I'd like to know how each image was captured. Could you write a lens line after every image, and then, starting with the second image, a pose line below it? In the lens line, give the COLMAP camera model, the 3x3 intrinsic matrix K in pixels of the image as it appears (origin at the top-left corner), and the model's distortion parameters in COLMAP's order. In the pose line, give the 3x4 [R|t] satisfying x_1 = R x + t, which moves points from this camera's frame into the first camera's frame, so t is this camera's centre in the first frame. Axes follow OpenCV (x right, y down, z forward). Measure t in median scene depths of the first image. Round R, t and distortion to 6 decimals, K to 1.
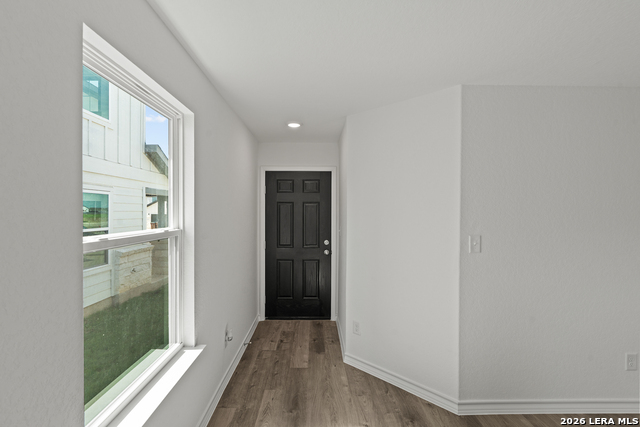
lens RADIAL K [[288.3, 0, 317.2], [0, 288.3, 211.1], [0, 0, 1]] dist [-0.001702, 0.000242]
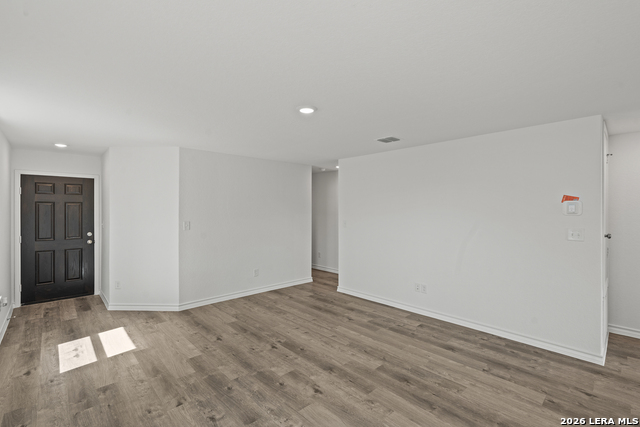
lens RADIAL K [[288.3, 0, 317.2], [0, 288.3, 211.1], [0, 0, 1]] dist [-0.001702, 0.000242]
pose [[0.742835, -0.007140, 0.669437, -0.072702], [-0.000499, 0.999937, 0.011219, -0.007636], [-0.669475, -0.008668, 0.742784, -0.618503]]
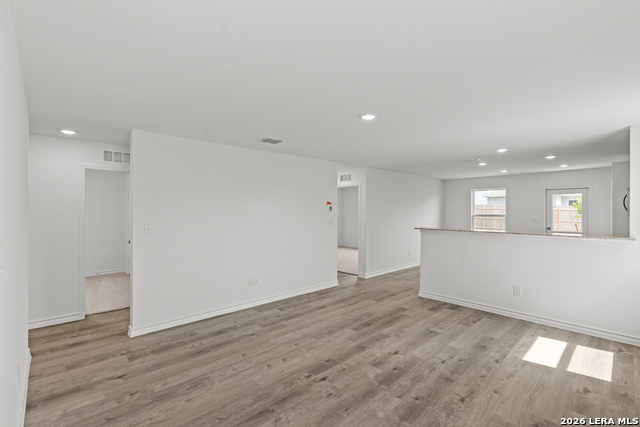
lens RADIAL K [[302.7, 0, 320.0], [0, 302.7, 213.5], [0, 0, 1]] dist [-0.001994, 0.000074]
pose [[-0.683312, -0.015902, 0.729954, -0.101508], [-0.012237, 0.999872, 0.010326, 0.010565], [-0.730024, -0.001876, -0.683419, 0.524219]]
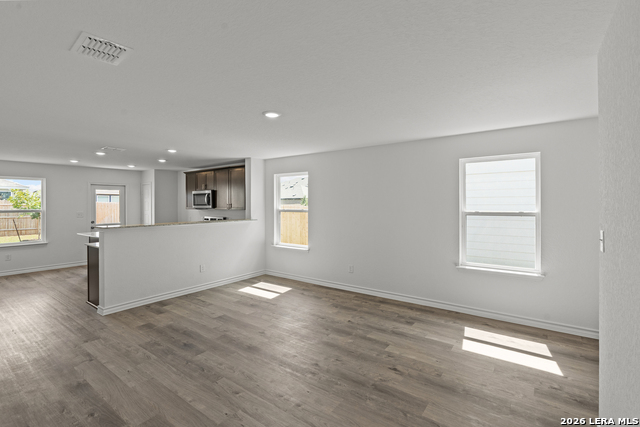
lens RADIAL K [[288.3, 0, 317.2], [0, 288.3, 211.1], [0, 0, 1]] dist [-0.001702, 0.000242]
pose [[-0.604984, 0.011887, -0.796149, 0.902780], [0.003719, 0.999920, 0.012103, 0.018090], [0.796229, 0.004361, -0.604980, 0.467850]]
